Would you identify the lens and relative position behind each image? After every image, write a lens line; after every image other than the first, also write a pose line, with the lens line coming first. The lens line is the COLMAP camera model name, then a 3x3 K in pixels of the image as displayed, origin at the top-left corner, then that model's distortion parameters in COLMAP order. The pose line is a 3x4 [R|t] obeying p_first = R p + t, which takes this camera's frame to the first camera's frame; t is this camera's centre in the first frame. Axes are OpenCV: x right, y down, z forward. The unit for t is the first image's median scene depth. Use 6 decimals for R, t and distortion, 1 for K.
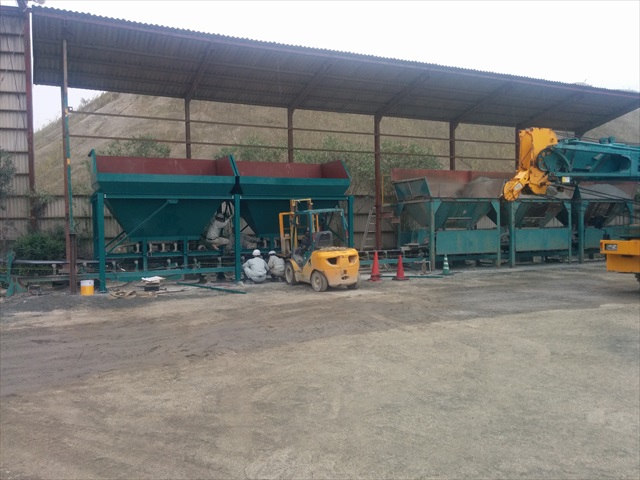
lens RADIAL K [[543.8, 0, 320.0], [0, 543.8, 240.0], [0, 0, 1]] dist [0.087332, -0.116611]
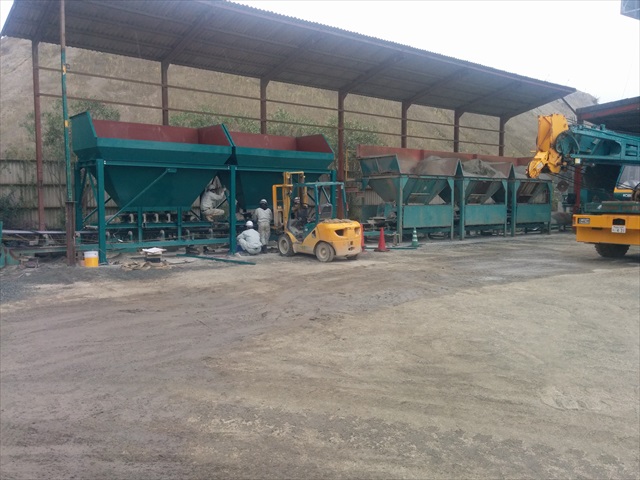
lens RADIAL K [[543.8, 0, 320.0], [0, 543.8, 240.0], [0, 0, 1]] dist [0.087332, -0.116611]
pose [[0.977027, 0.001367, 0.213112, -0.217664], [-0.011110, 0.998946, 0.044526, 0.006370], [-0.212826, -0.045871, 0.976013, -0.006475]]
